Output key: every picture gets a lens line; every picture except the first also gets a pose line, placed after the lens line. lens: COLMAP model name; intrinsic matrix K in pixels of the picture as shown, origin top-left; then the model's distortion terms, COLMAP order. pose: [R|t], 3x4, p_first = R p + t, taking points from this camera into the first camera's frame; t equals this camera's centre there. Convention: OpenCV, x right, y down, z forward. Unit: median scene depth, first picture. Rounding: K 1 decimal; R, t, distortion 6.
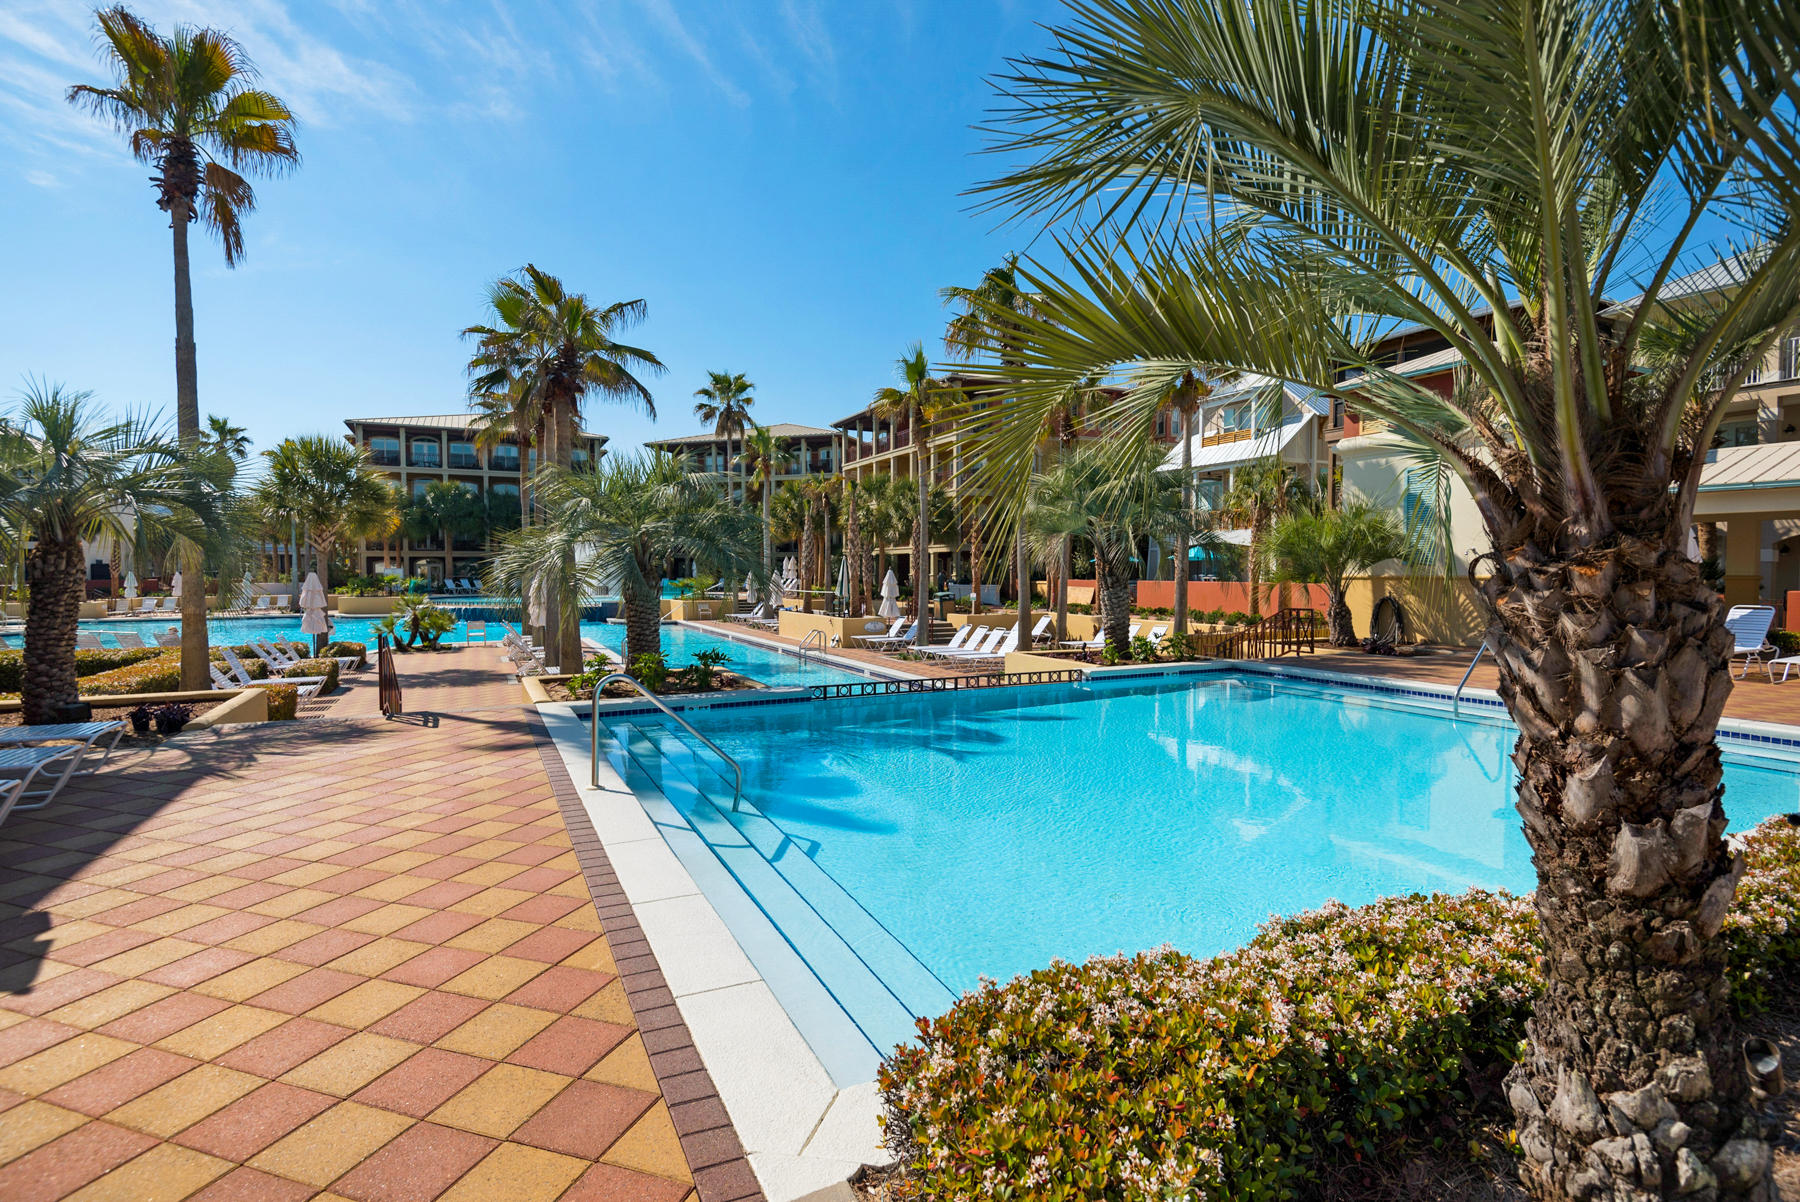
lens RADIAL K [[861.5, 0, 900.0], [0, 861.5, 601.0], [0, 0, 1]] dist [-0.012485, -0.000168]
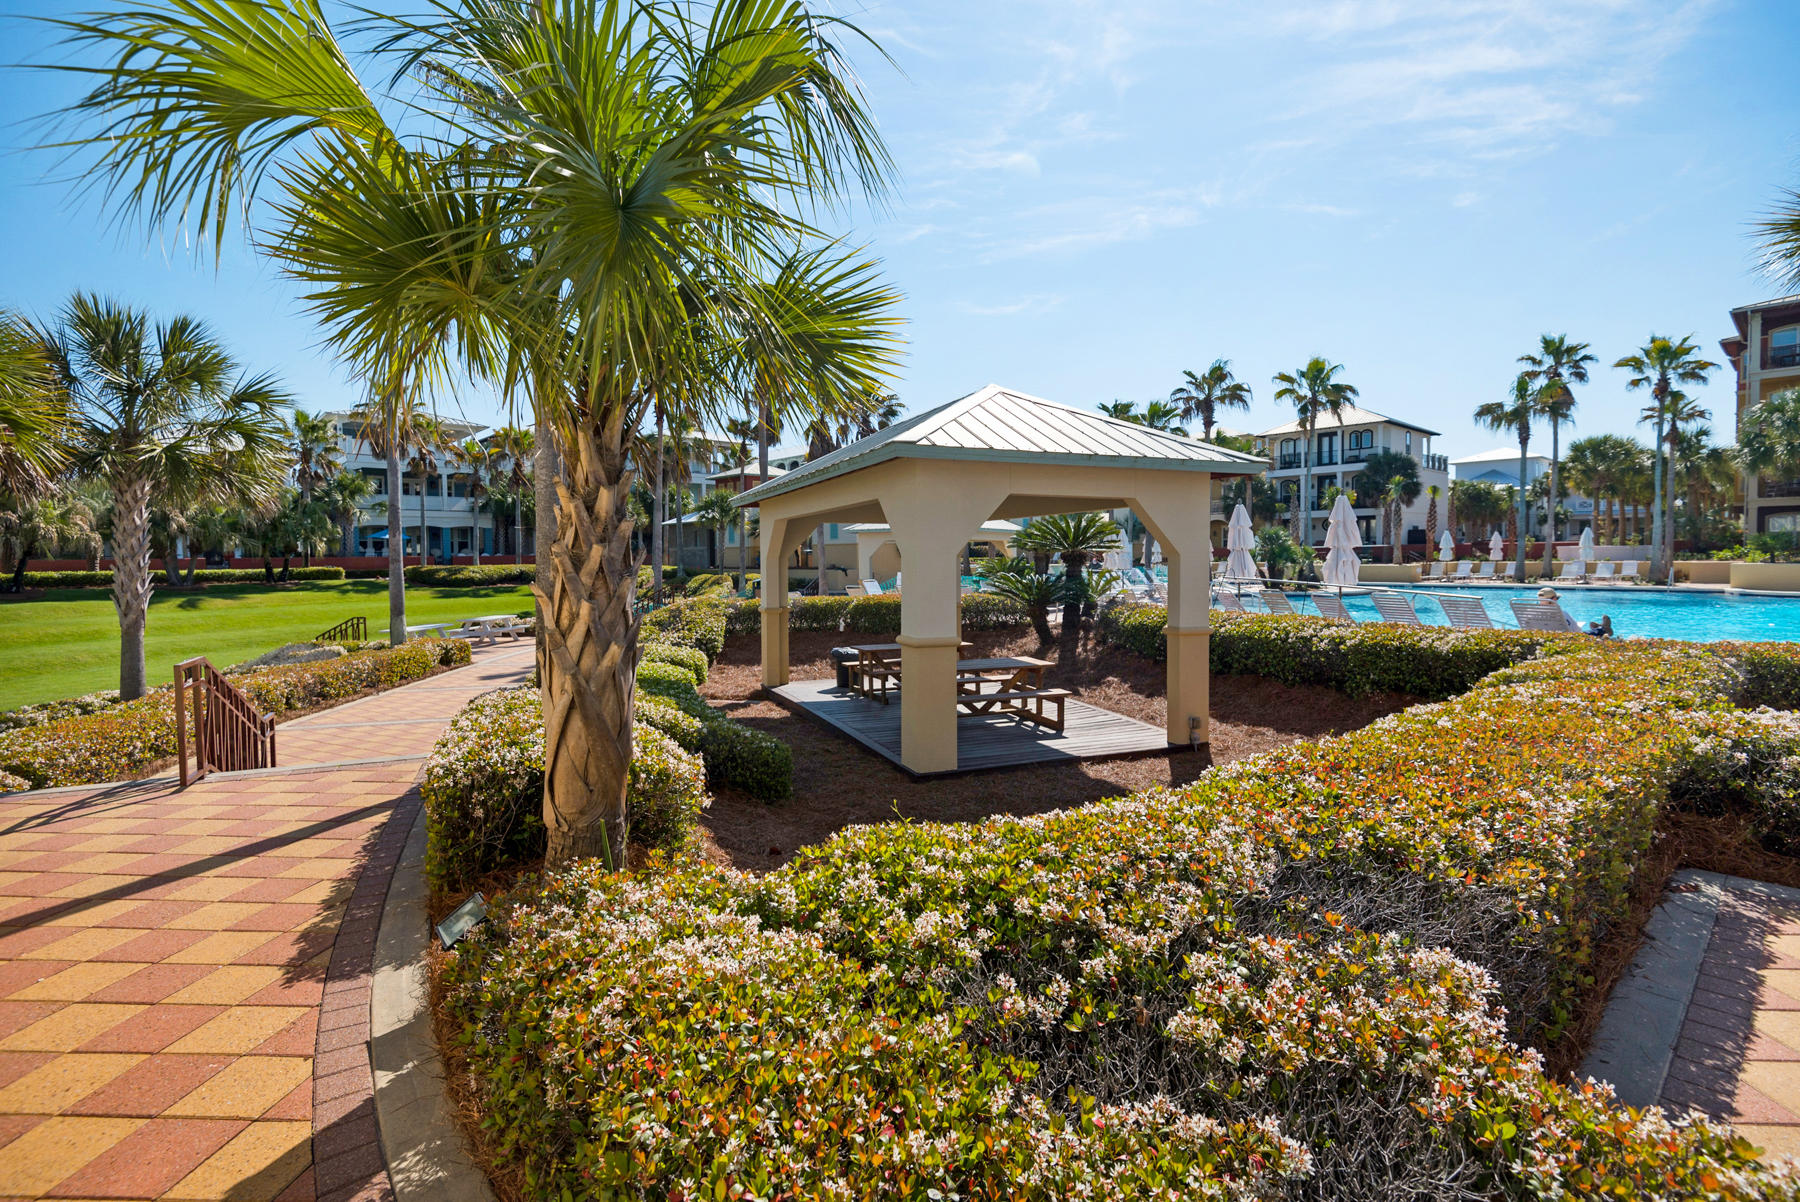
lens RADIAL K [[835.1, 0, 900.4], [0, 835.1, 579.7], [0, 0, 1]] dist [-0.000319, -0.000204]
pose [[0.261558, 0.028976, -0.964753, -0.202529], [-0.024283, 0.999430, 0.023435, 0.008411], [0.964882, 0.017297, 0.262113, 0.215527]]
